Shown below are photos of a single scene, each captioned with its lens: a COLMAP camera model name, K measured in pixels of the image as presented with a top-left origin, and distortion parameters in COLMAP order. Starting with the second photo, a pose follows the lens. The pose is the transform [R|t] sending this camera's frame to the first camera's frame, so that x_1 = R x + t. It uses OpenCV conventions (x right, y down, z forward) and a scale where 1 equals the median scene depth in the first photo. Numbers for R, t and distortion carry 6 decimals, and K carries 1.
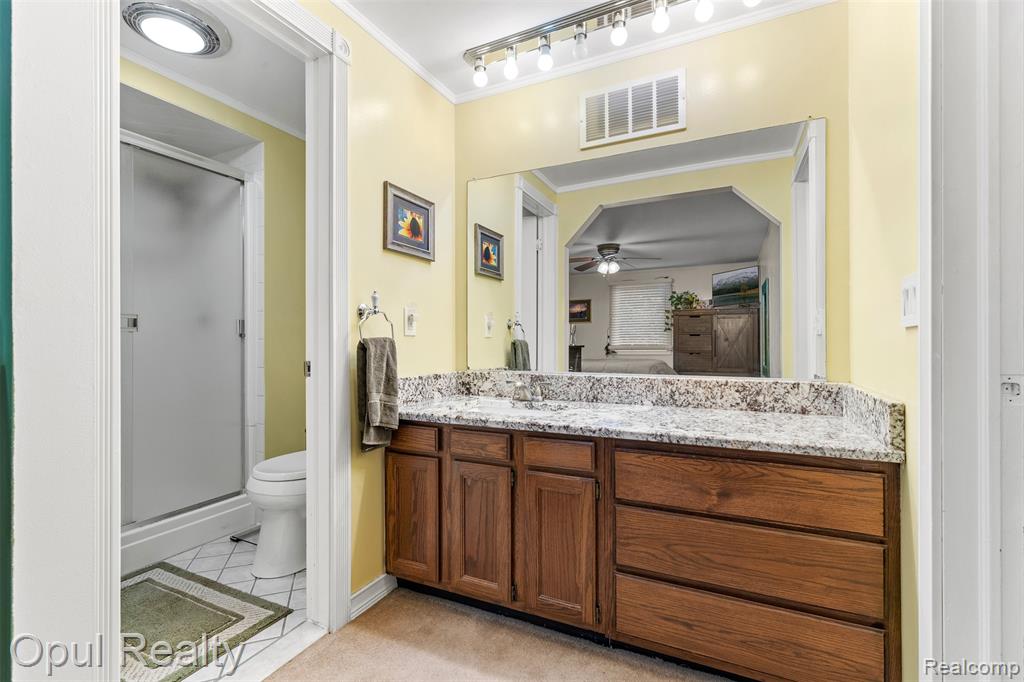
lens RADIAL K [[465.2, 0, 511.0], [0, 465.2, 339.4], [0, 0, 1]] dist [0.003130, 0.000562]
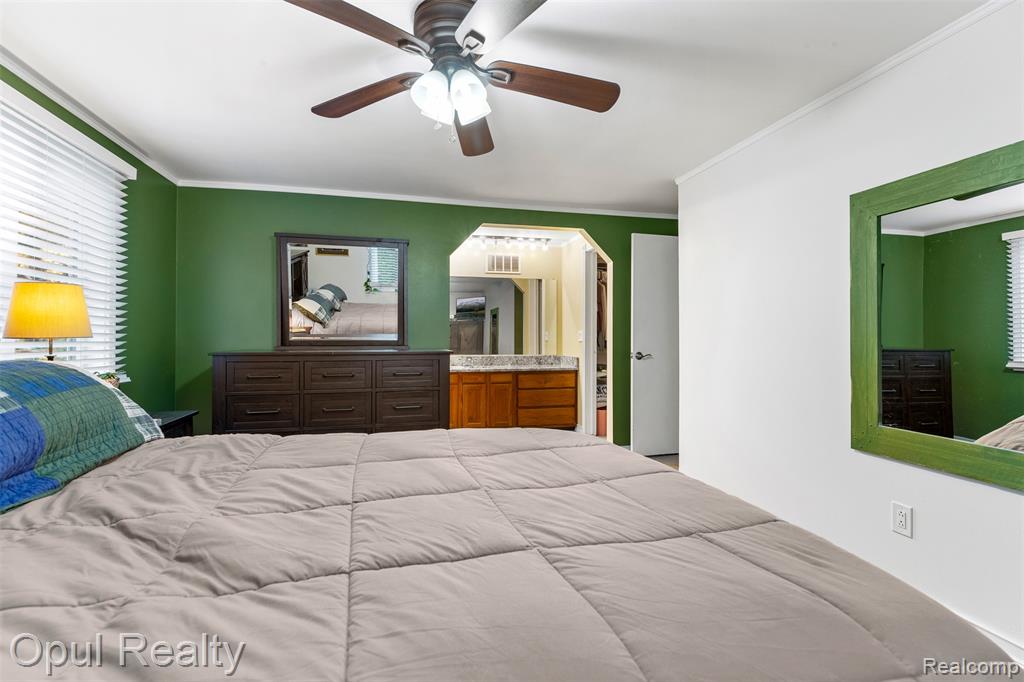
lens RADIAL K [[465.2, 0, 512.4], [0, 465.2, 341.1], [0, 0, 1]] dist [0.003130, 0.000562]
pose [[0.777725, -0.001227, 0.628604, -1.884681], [-0.004346, 0.999964, 0.007329, -0.040238], [-0.628590, -0.008432, 0.777691, -1.597636]]
